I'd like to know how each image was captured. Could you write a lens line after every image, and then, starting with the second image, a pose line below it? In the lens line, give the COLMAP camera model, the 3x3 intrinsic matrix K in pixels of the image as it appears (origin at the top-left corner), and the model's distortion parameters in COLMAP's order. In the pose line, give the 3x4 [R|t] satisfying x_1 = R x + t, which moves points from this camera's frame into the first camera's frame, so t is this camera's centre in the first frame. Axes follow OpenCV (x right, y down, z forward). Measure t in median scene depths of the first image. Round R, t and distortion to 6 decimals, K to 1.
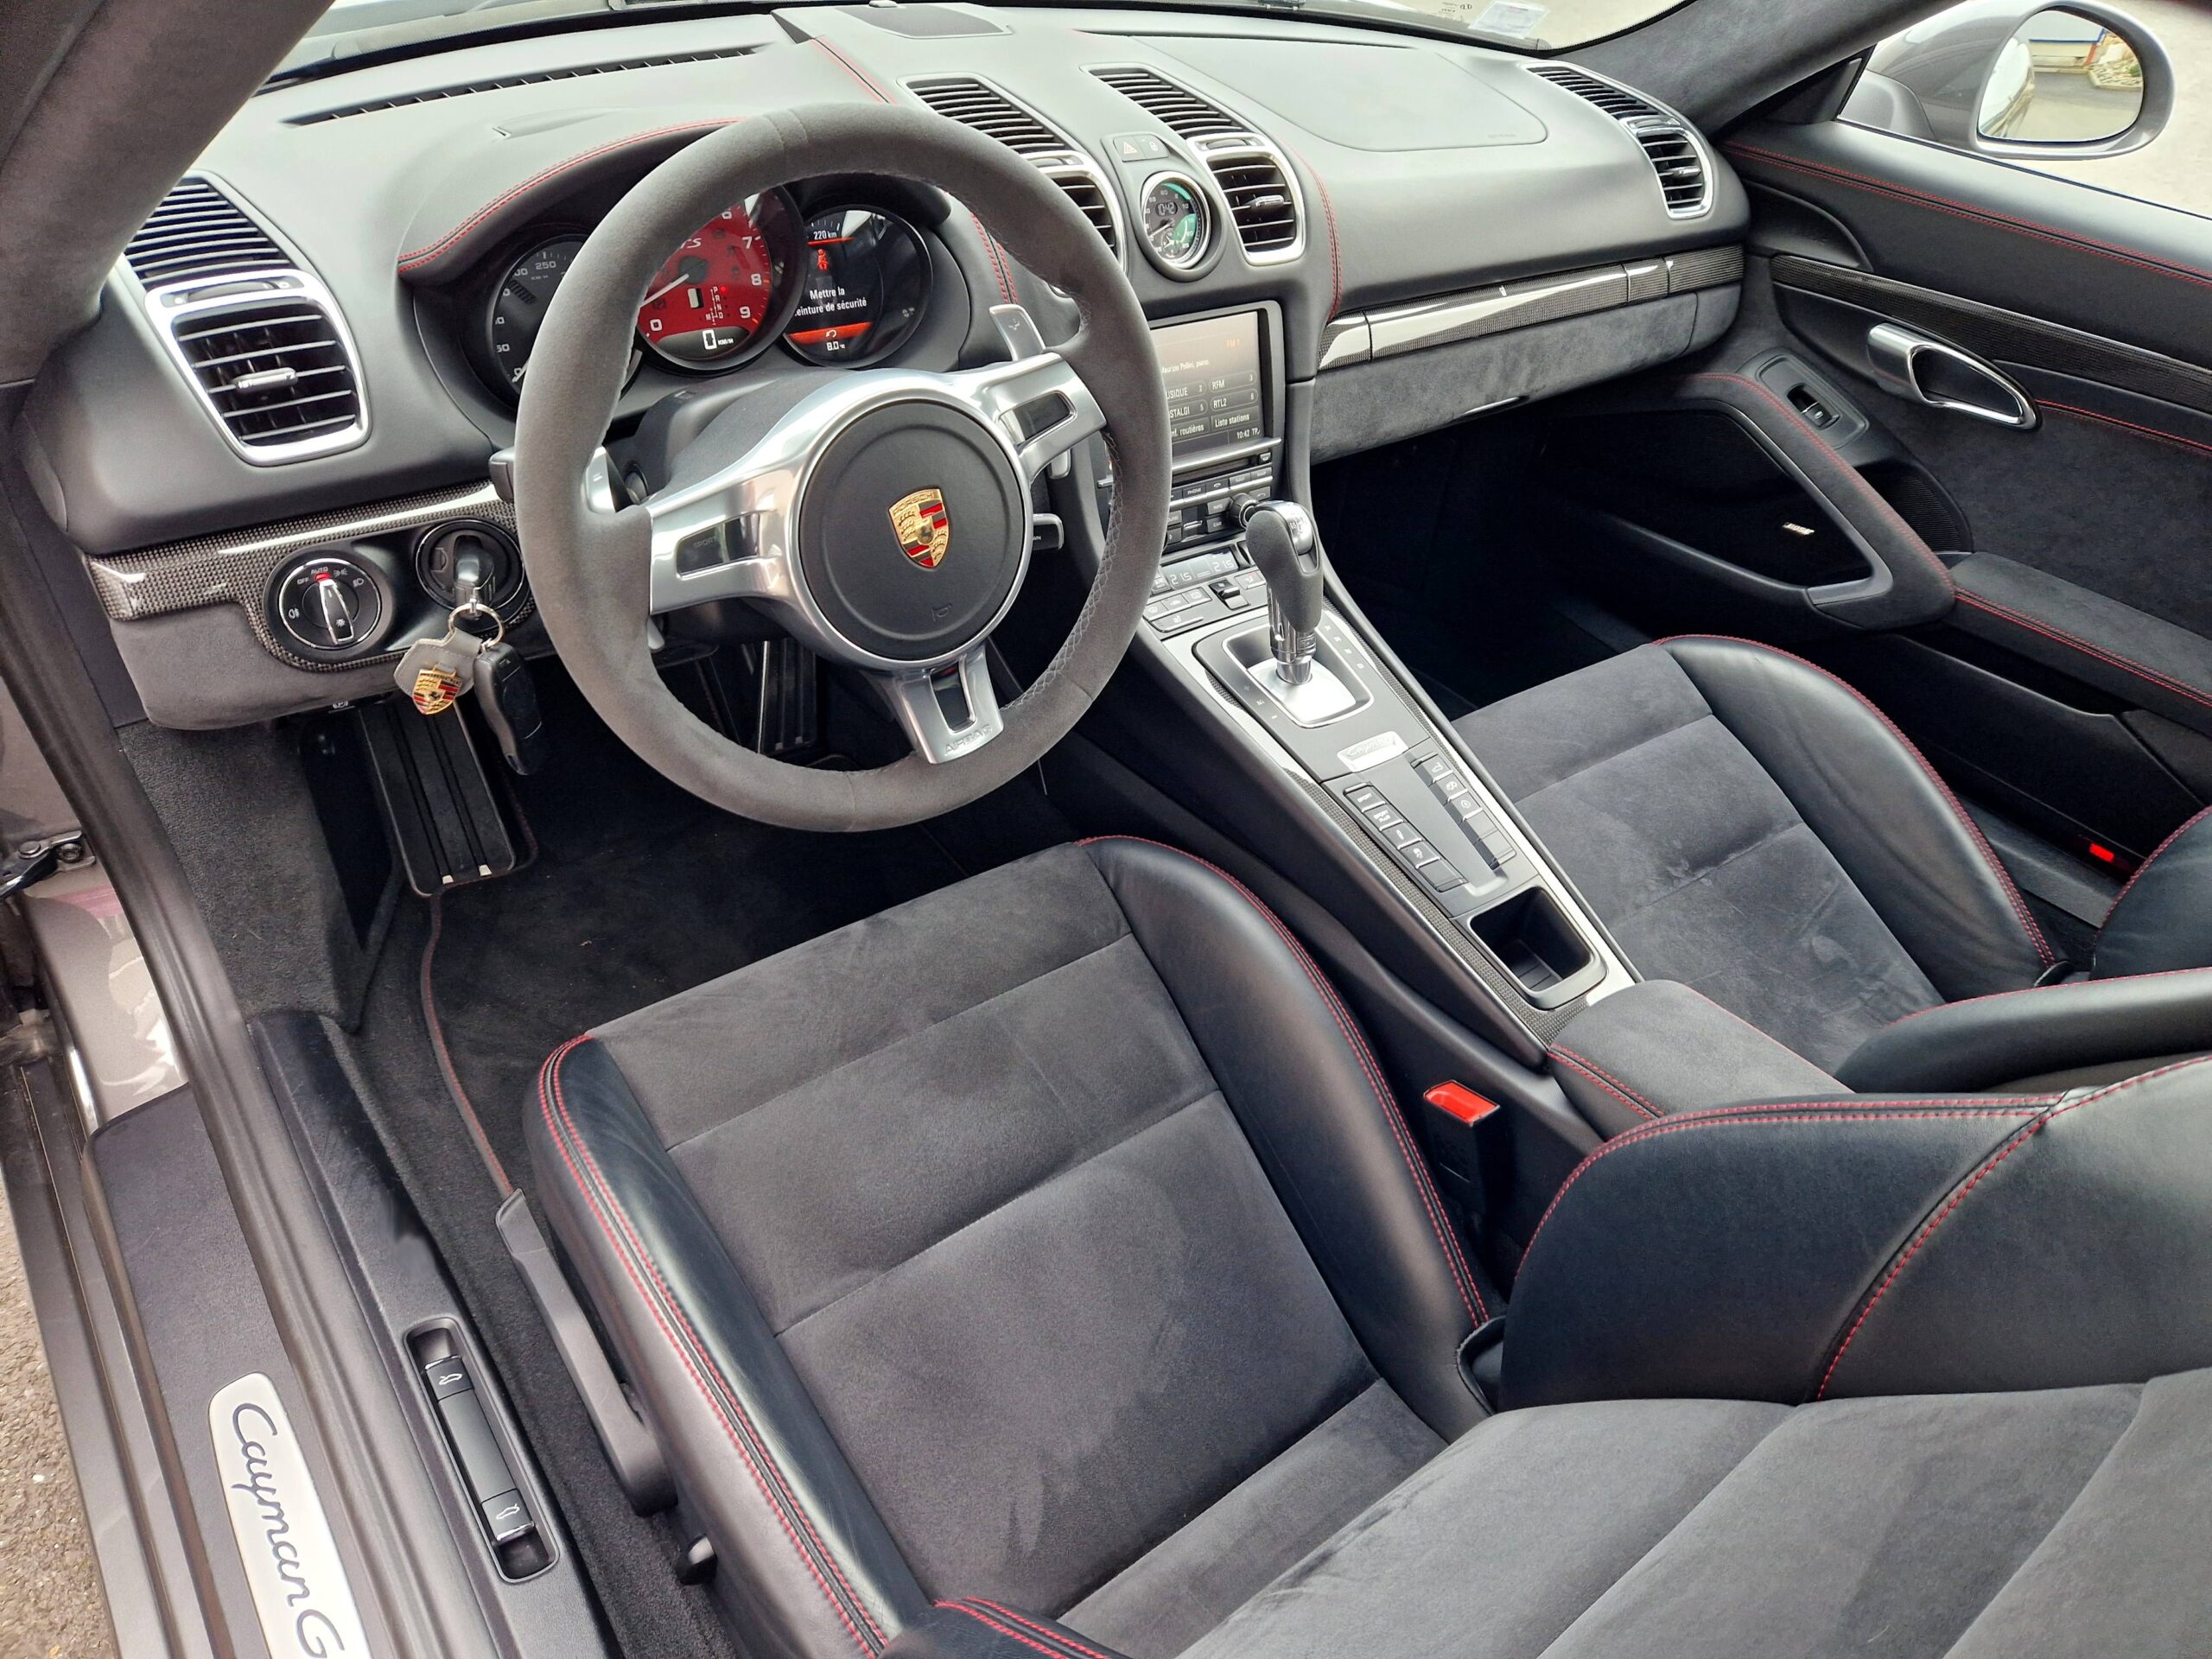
lens RADIAL K [[1481.5, 0, 1110.0], [0, 1481.5, 809.6], [0, 0, 1]] dist [0.075909, -0.069287]
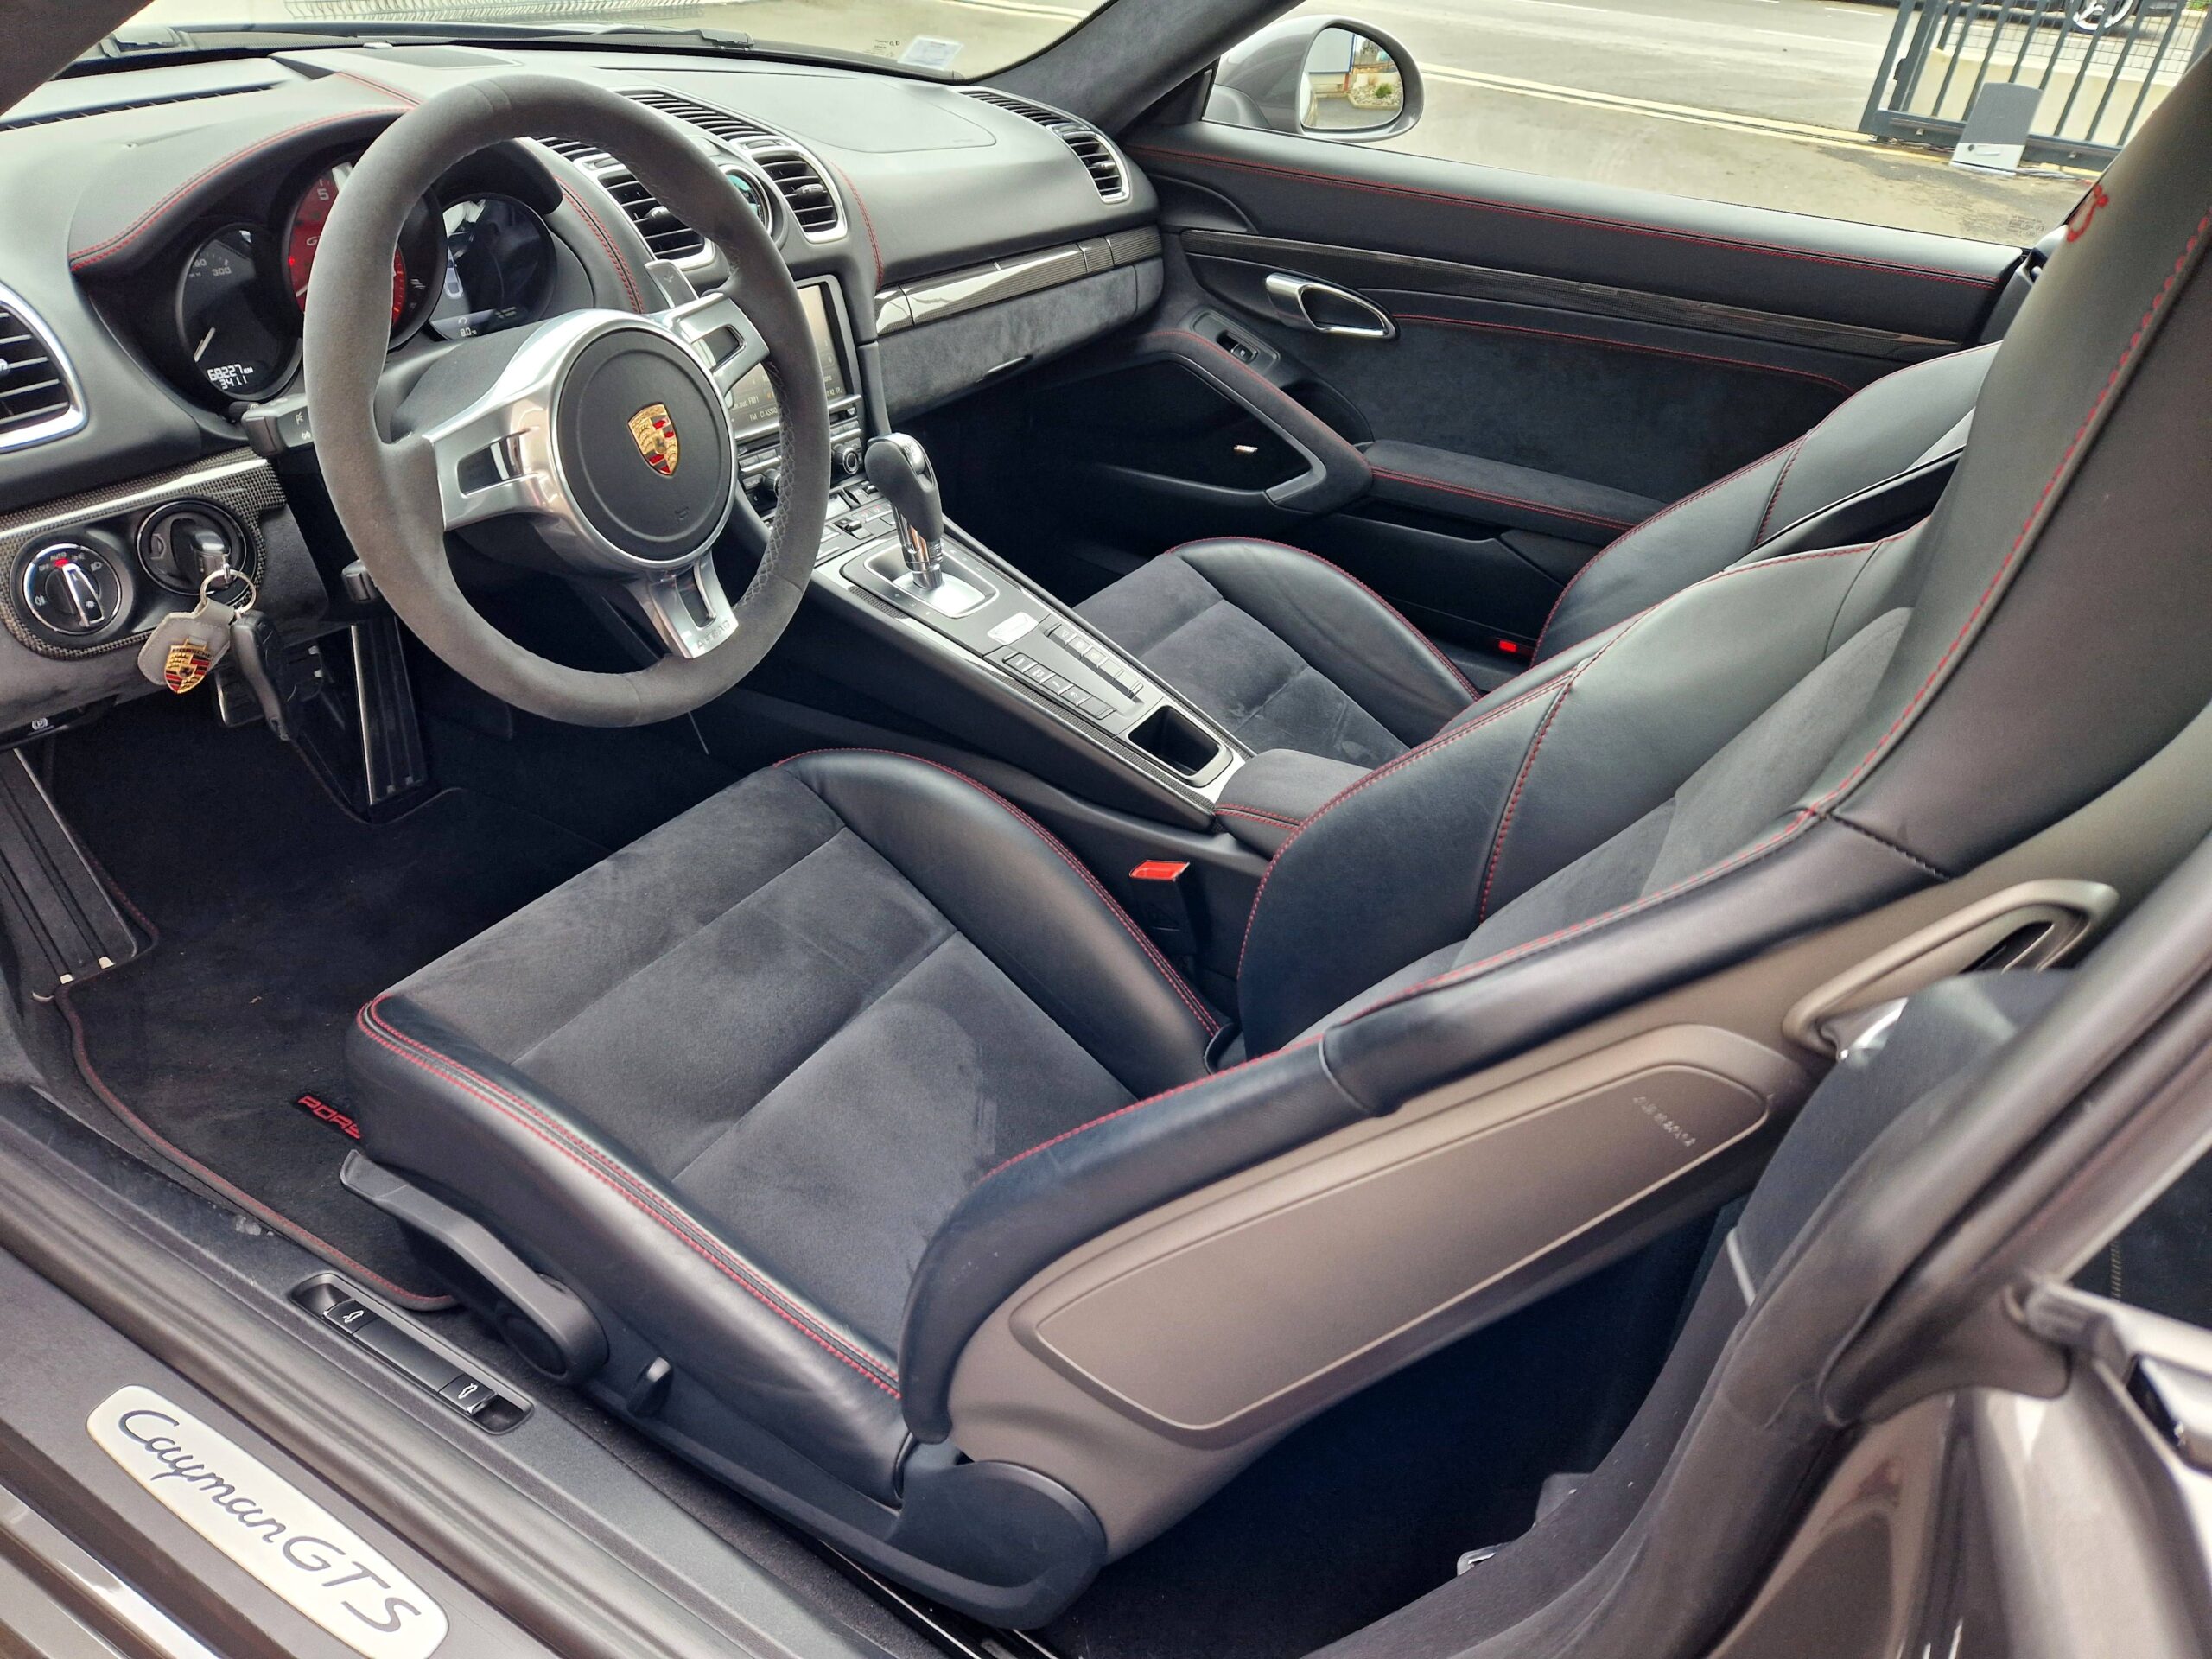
lens RADIAL K [[1481.5, 0, 1103.2], [0, 1481.5, 826.2], [0, 0, 1]] dist [0.075909, -0.069287]
pose [[0.914951, -0.213527, 0.342449, -0.193744], [0.229160, 0.973374, -0.005340, 0.134840], [-0.332191, 0.083361, 0.939521, -0.130194]]
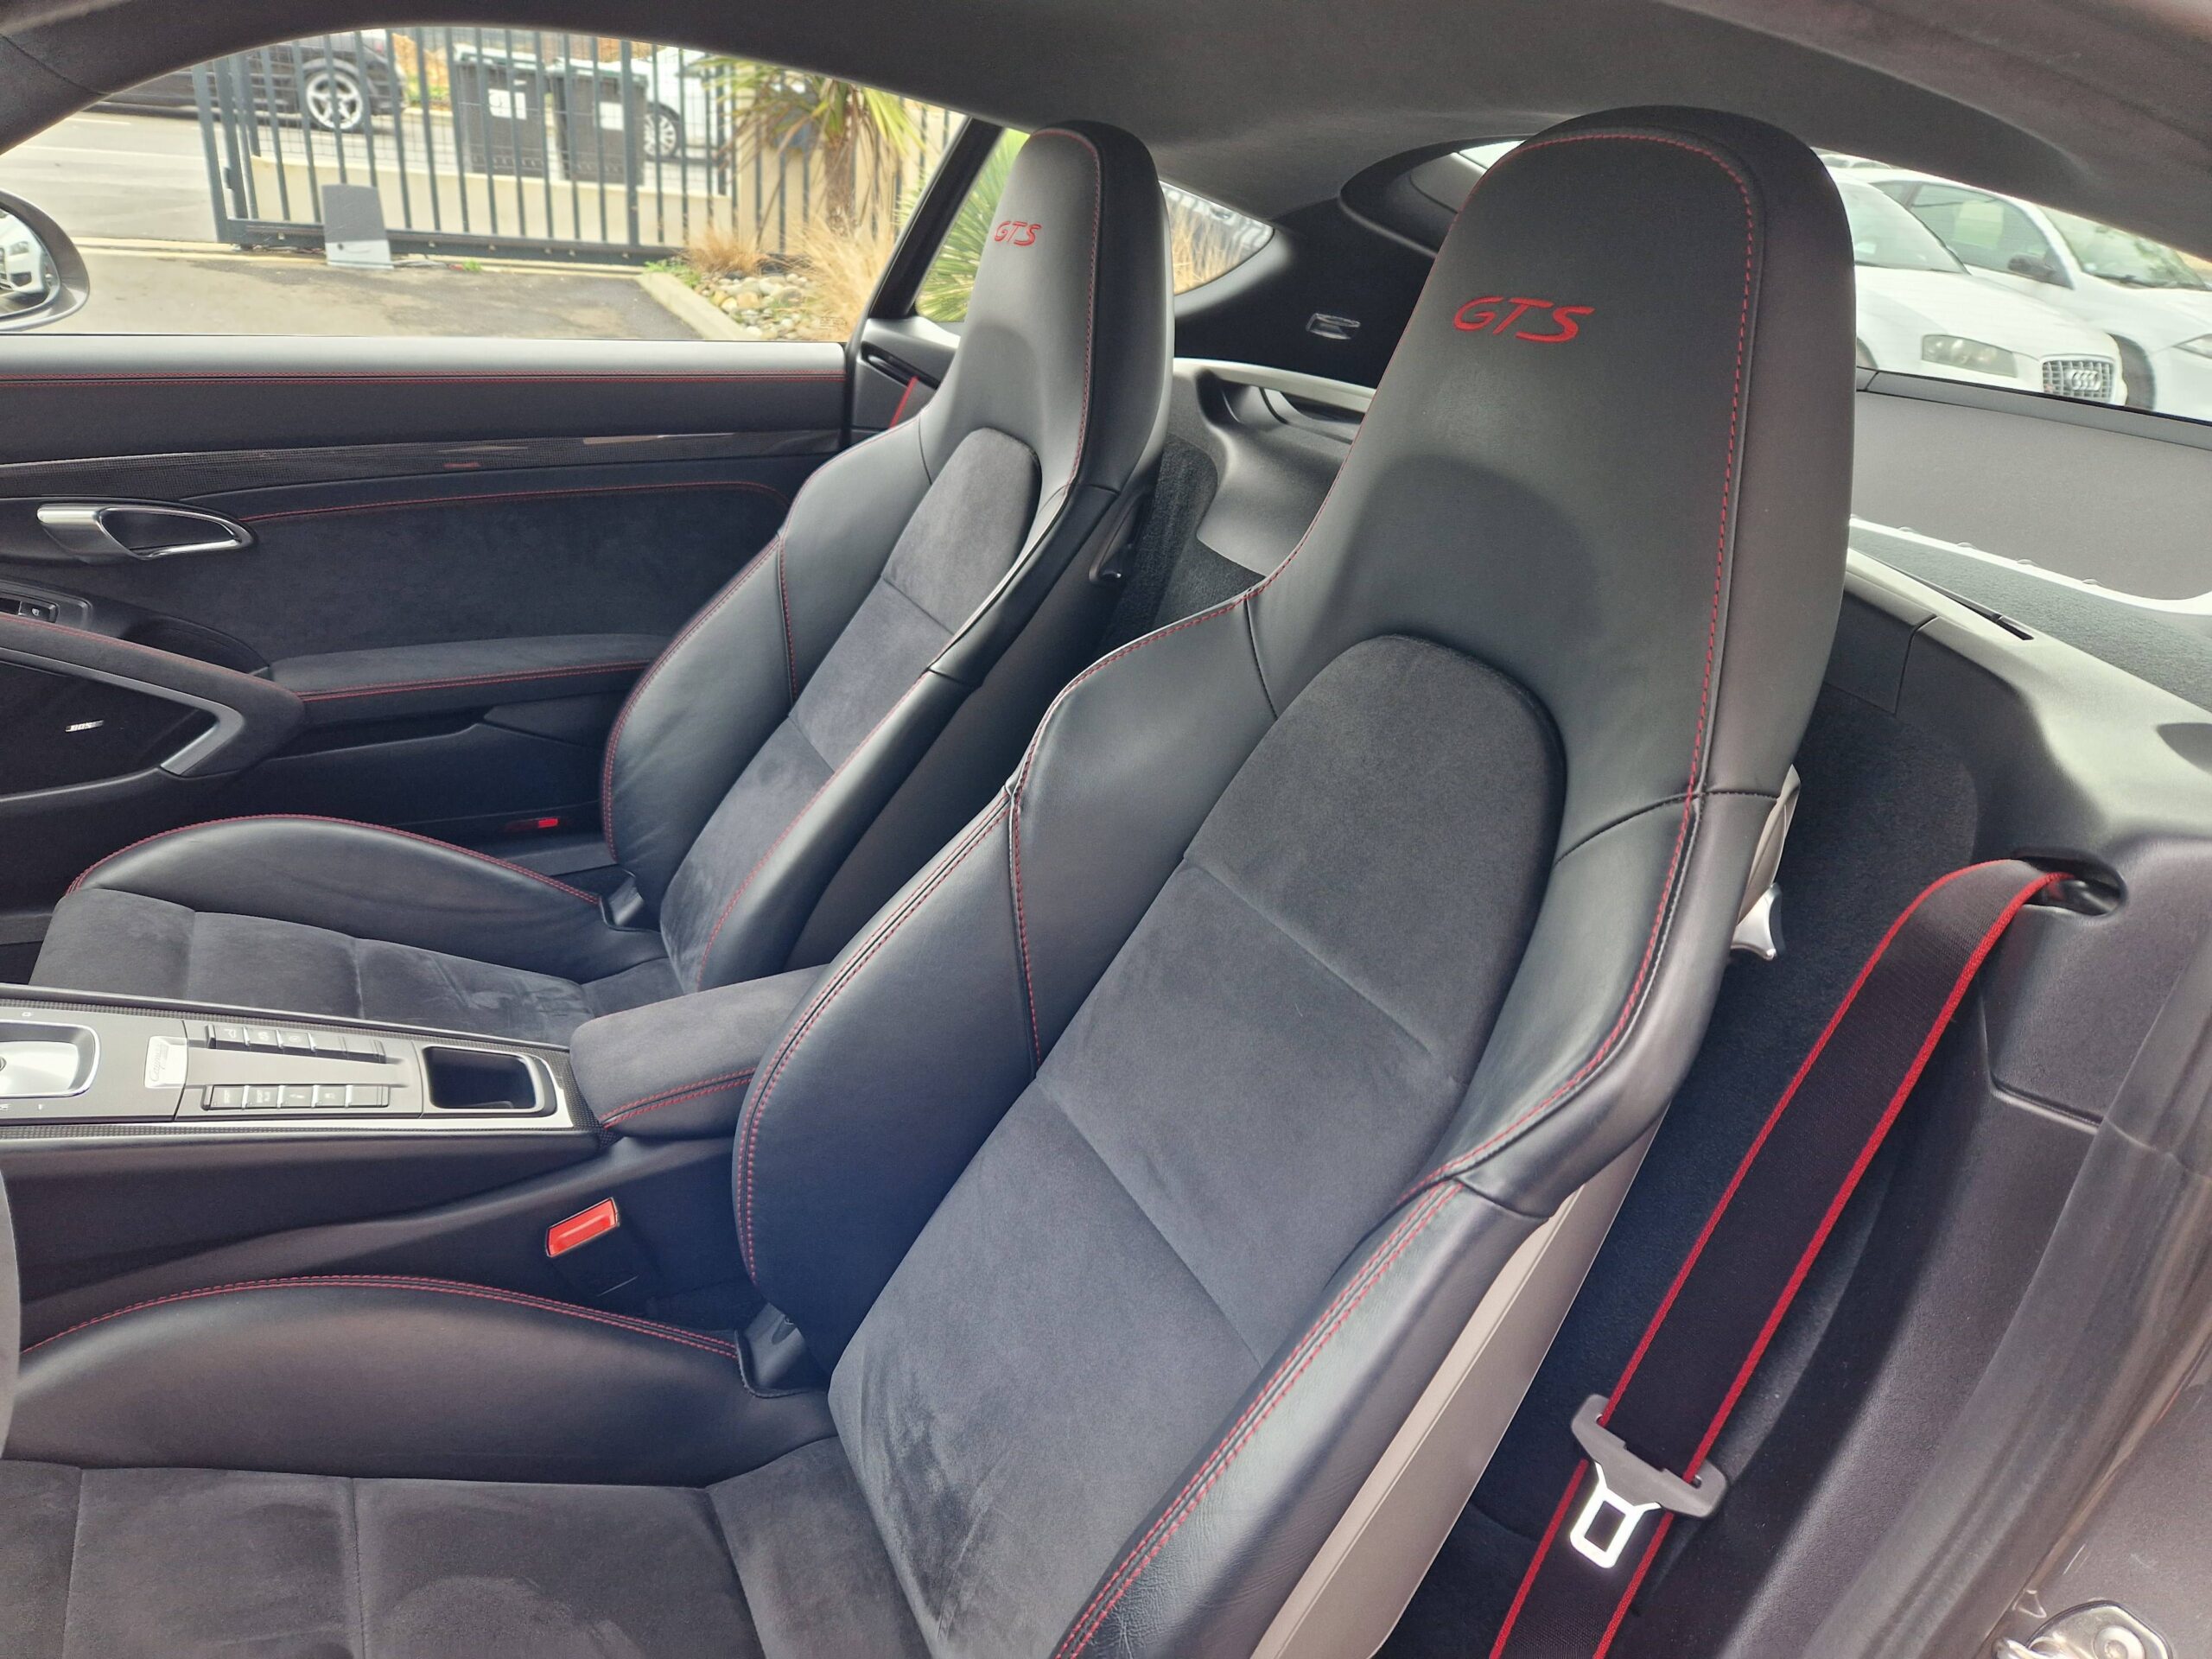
lens RADIAL K [[1481.5, 0, 1107.7], [0, 1481.5, 820.8], [0, 0, 1]] dist [0.075909, -0.069287]
pose [[0.175632, -0.463039, 0.868763, -0.383088], [0.545443, 0.780417, 0.305683, -0.110685], [-0.819540, 0.420173, 0.389627, 0.184910]]
